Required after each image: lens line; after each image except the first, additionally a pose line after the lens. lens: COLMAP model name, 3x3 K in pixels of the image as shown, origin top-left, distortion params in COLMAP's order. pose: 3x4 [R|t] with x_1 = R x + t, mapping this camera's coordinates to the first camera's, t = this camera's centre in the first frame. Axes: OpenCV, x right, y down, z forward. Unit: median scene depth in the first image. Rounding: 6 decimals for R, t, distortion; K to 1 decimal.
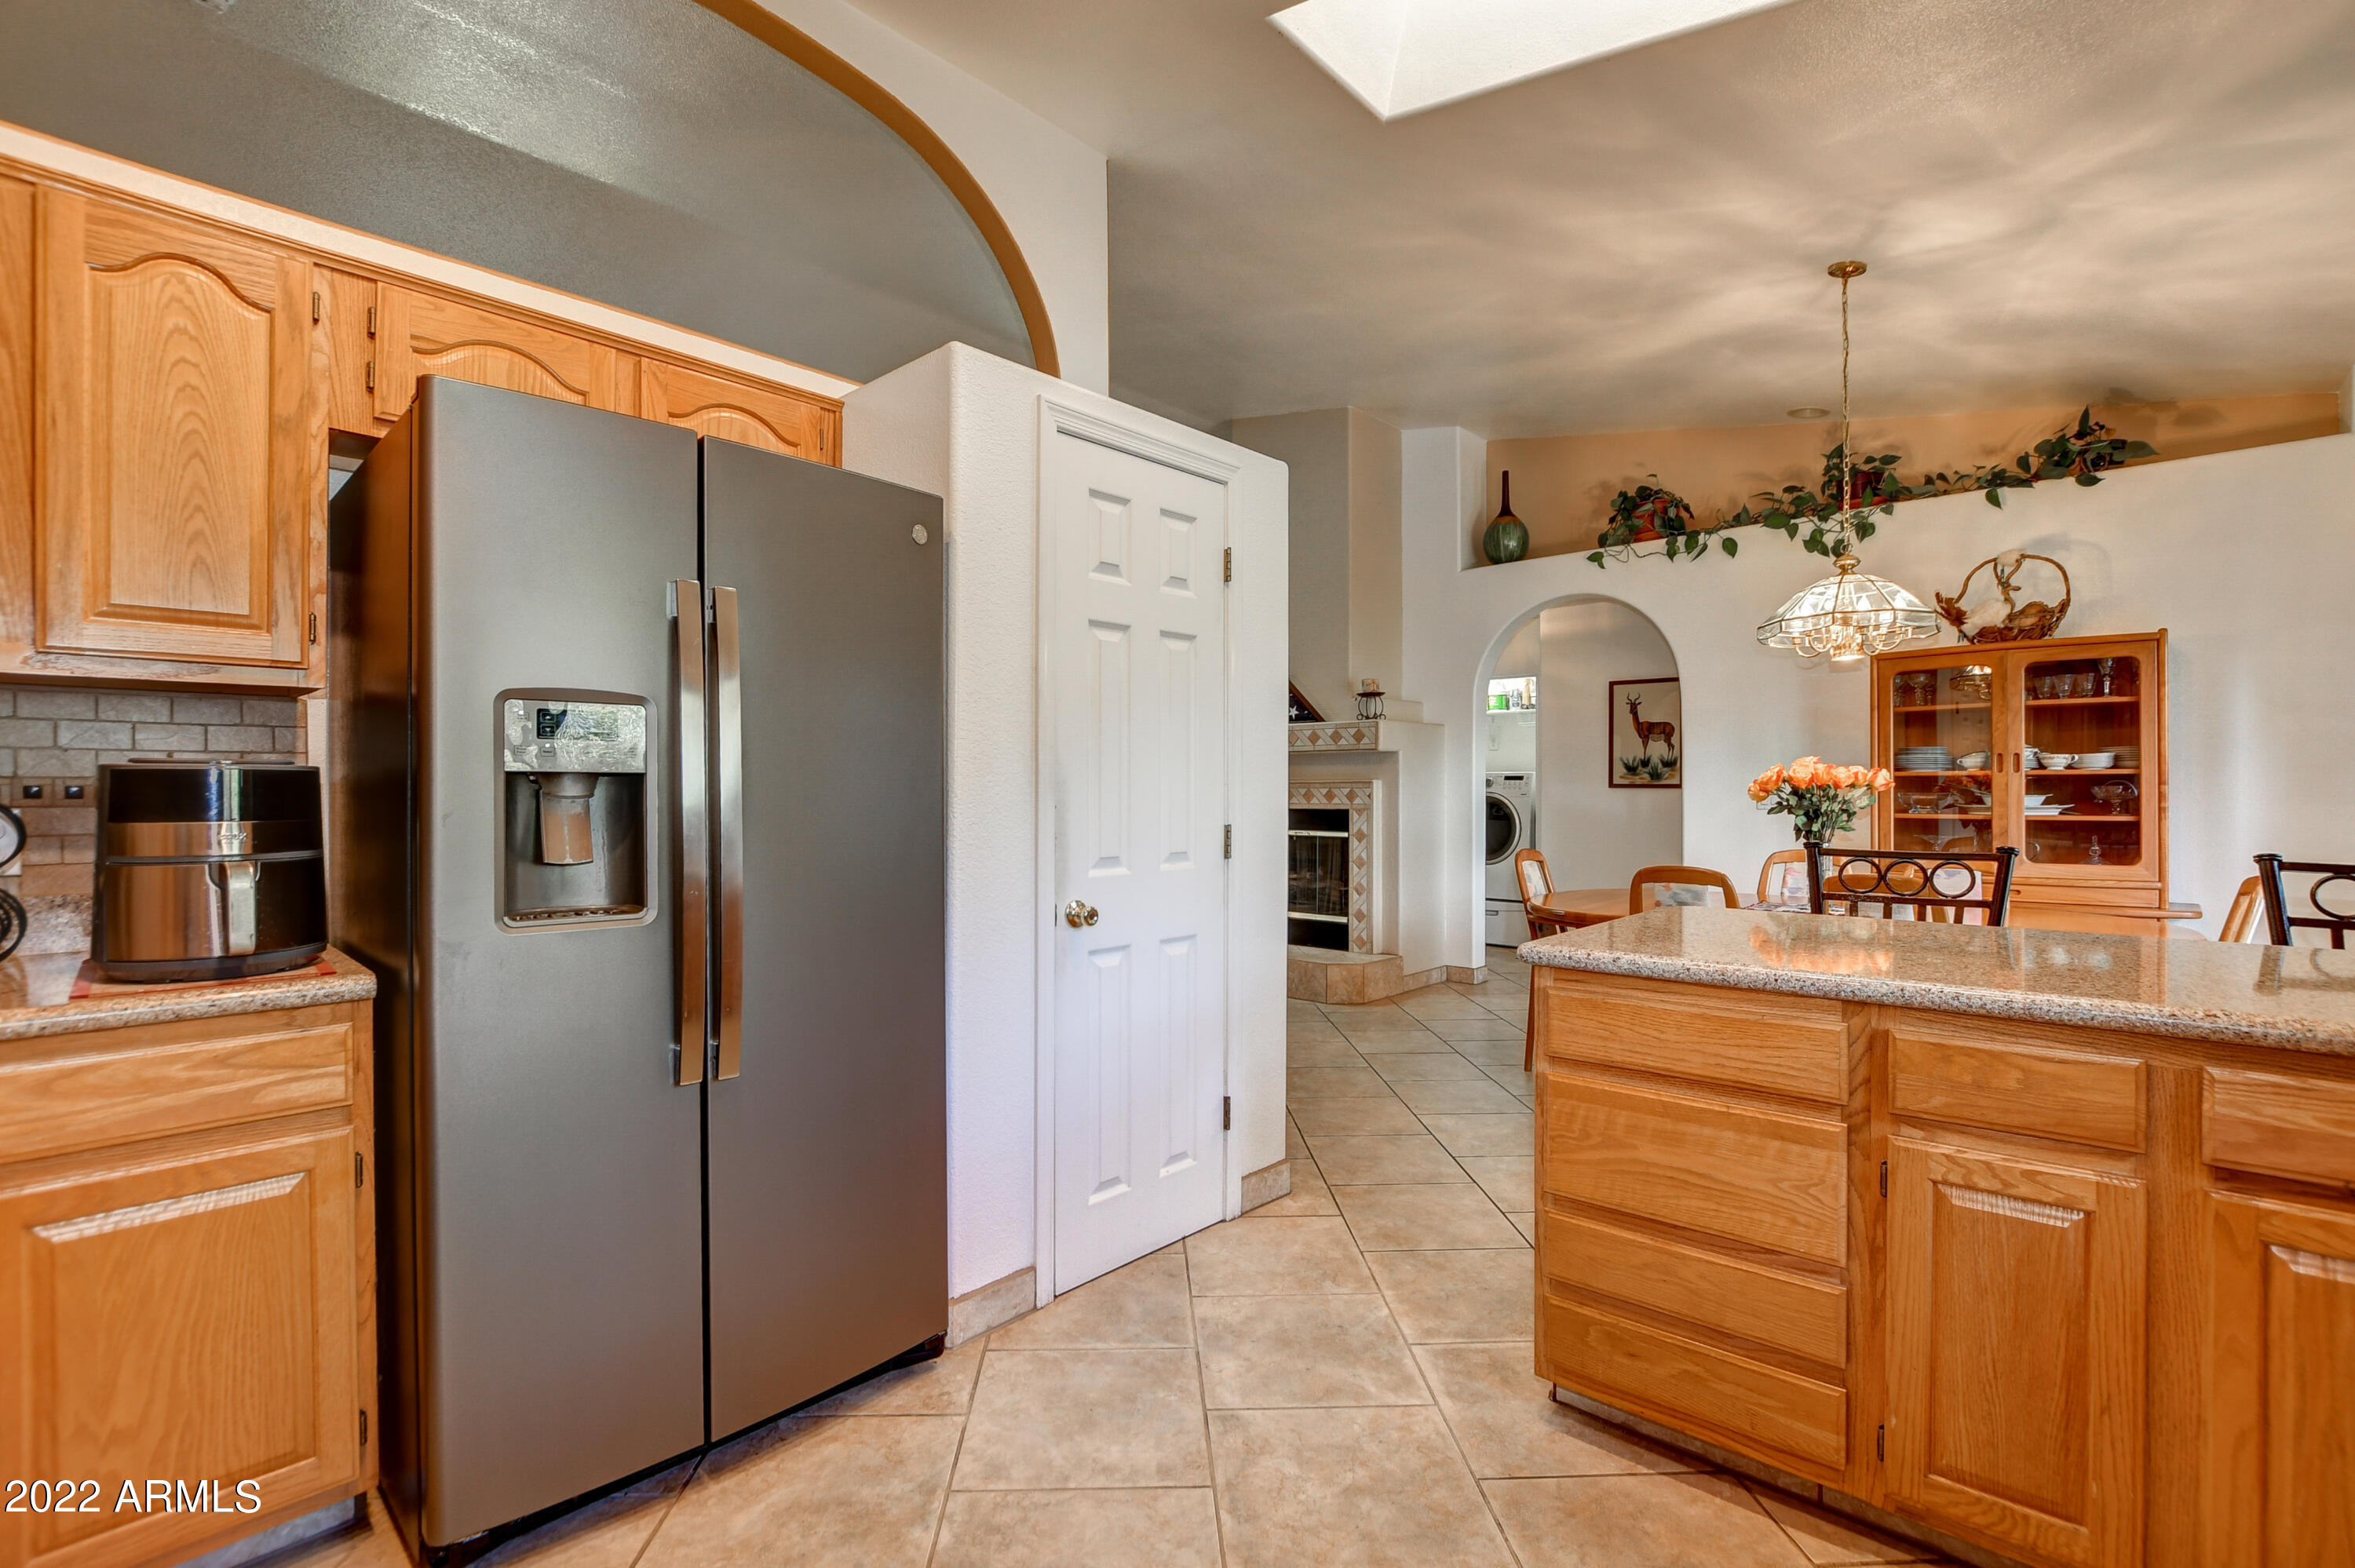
lens RADIAL K [[1028.4, 0, 1157.8], [0, 1028.4, 796.4], [0, 0, 1]] dist [-0.020381, 0.000947]
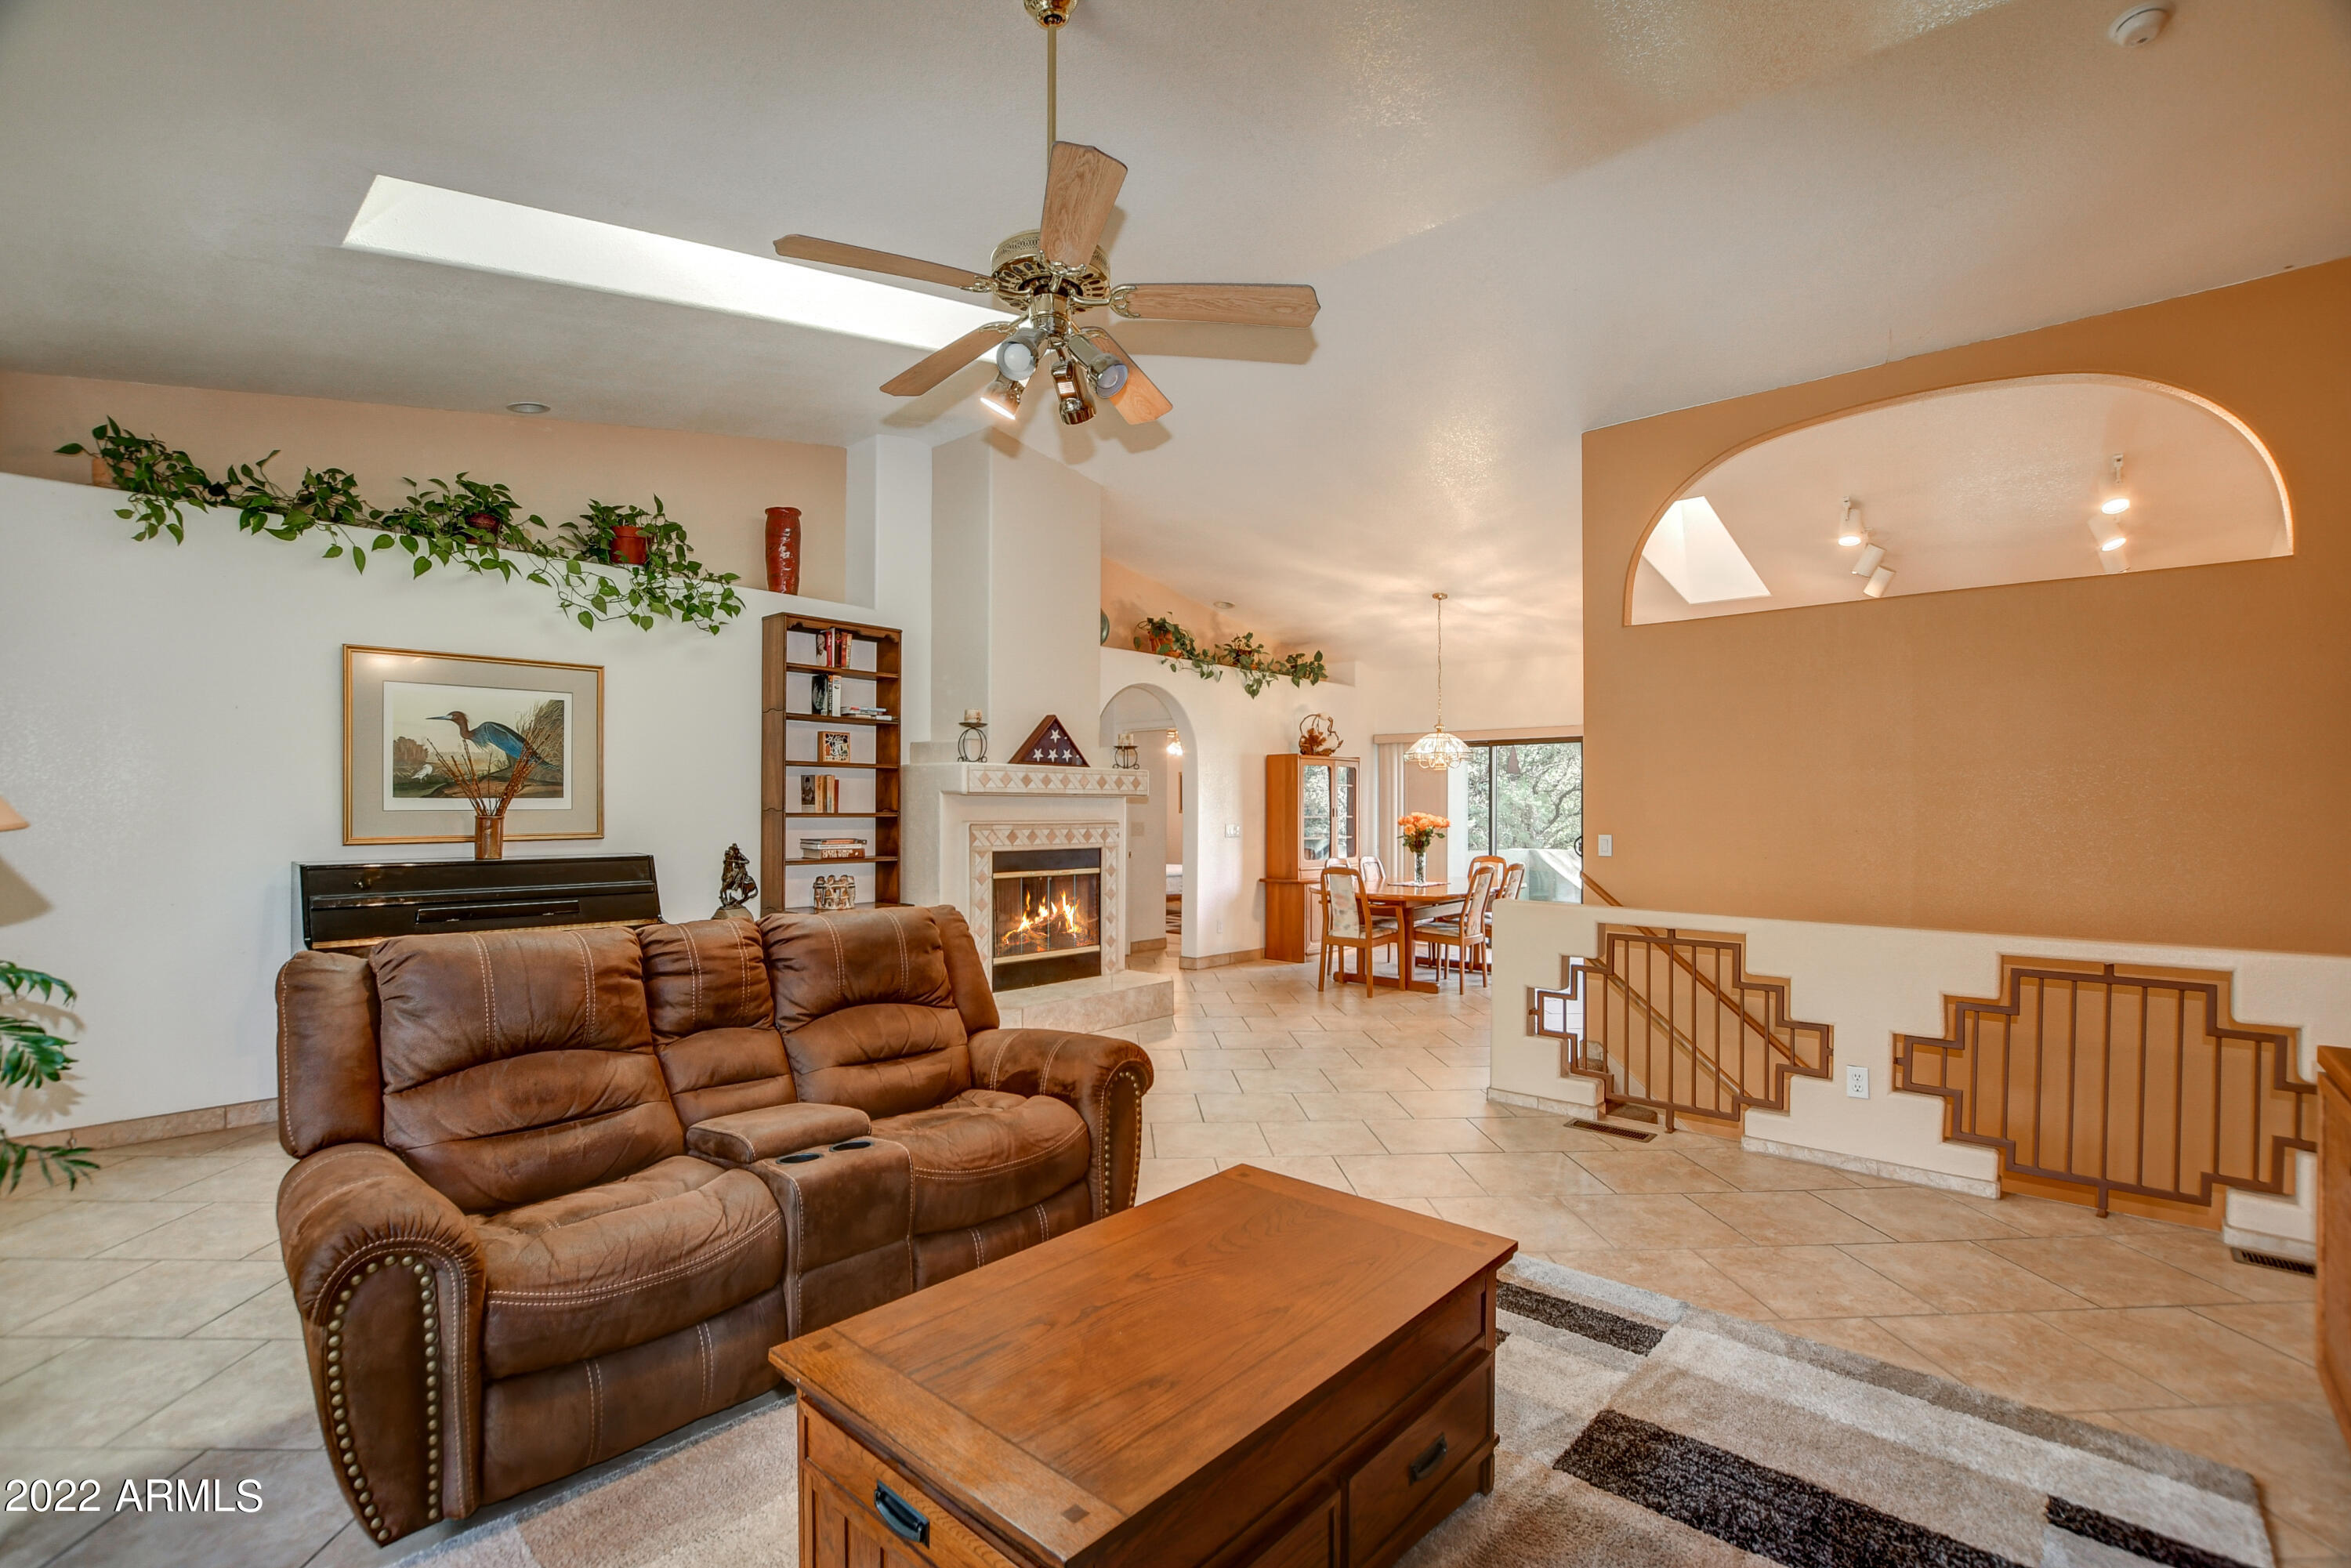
lens RADIAL K [[1073.8, 0, 1175.5], [0, 1073.8, 784.0], [0, 0, 1]] dist [-0.015759, 0.000539]
pose [[-0.029877, 0.020211, 0.999349, -0.981414], [0.002560, 0.999794, -0.020143, -0.032580], [-0.999550, 0.001957, -0.029923, 0.960252]]
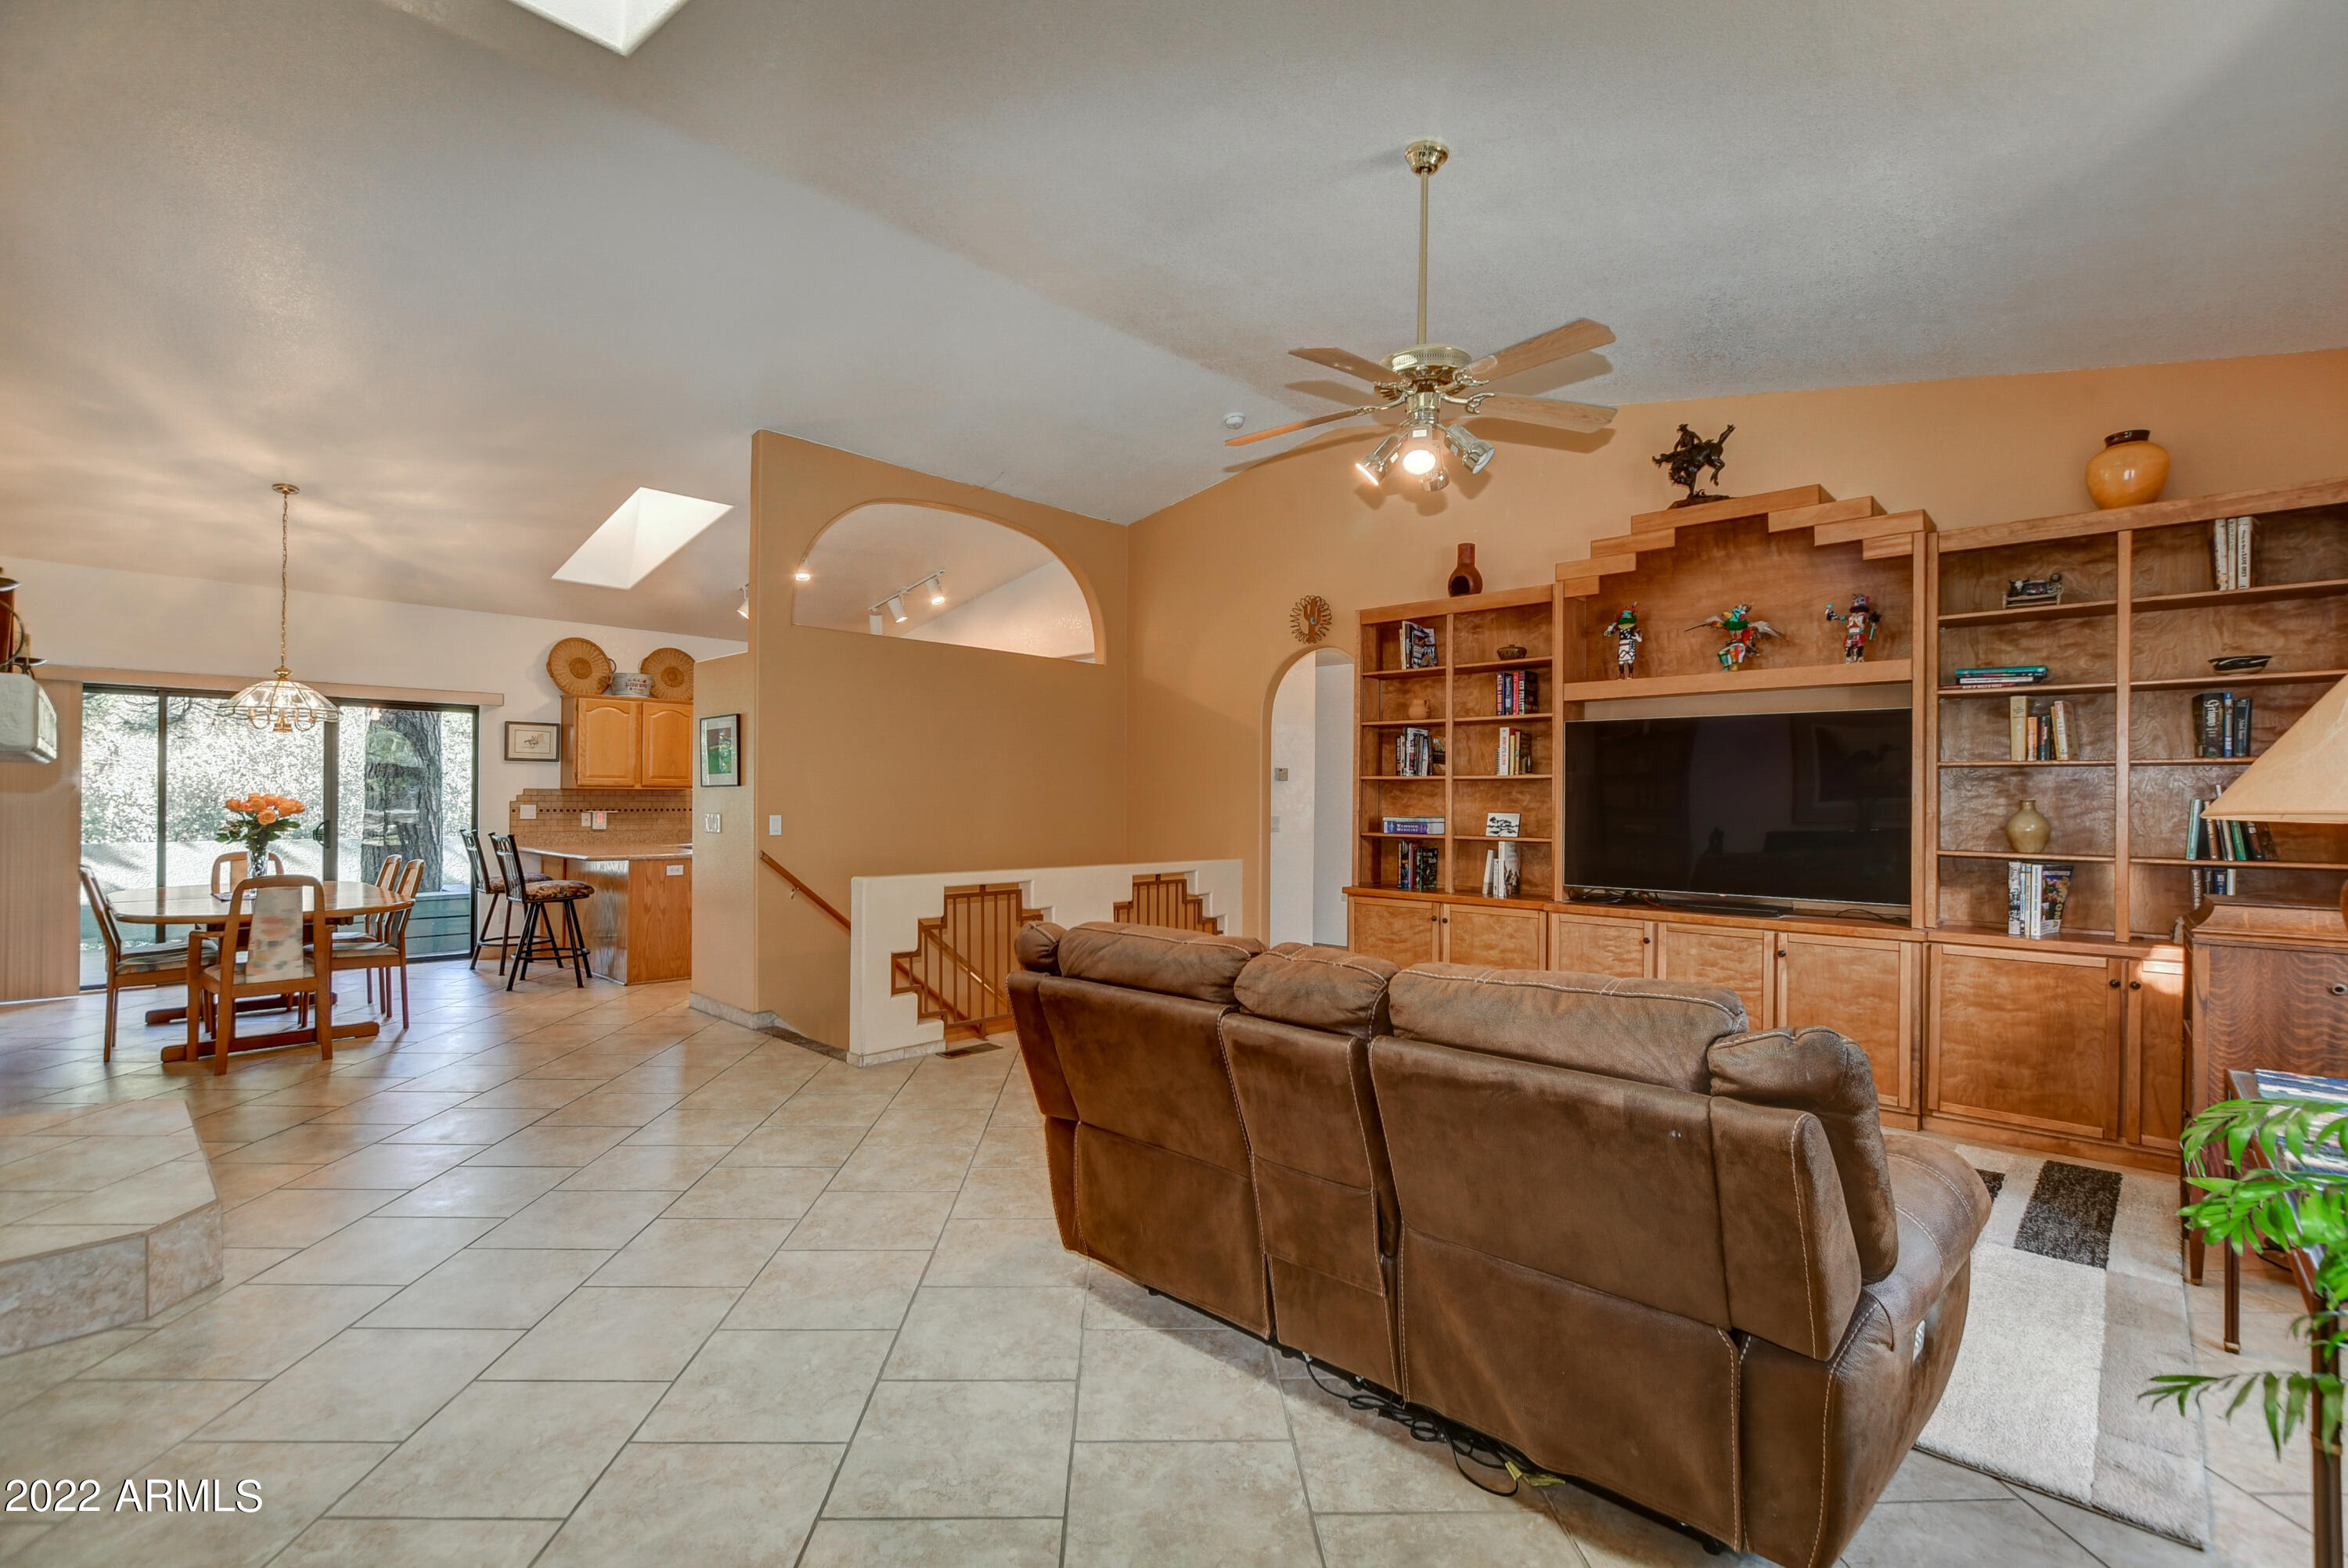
lens RADIAL K [[1025.3, 0, 1154.4], [0, 1025.3, 796.4], [0, 0, 1]] dist [-0.020381, 0.000947]
pose [[-0.999915, -0.009673, -0.008711, -0.406024], [-0.009729, 0.999932, 0.006405, -0.033039], [0.008649, 0.006489, -0.999942, 1.504955]]
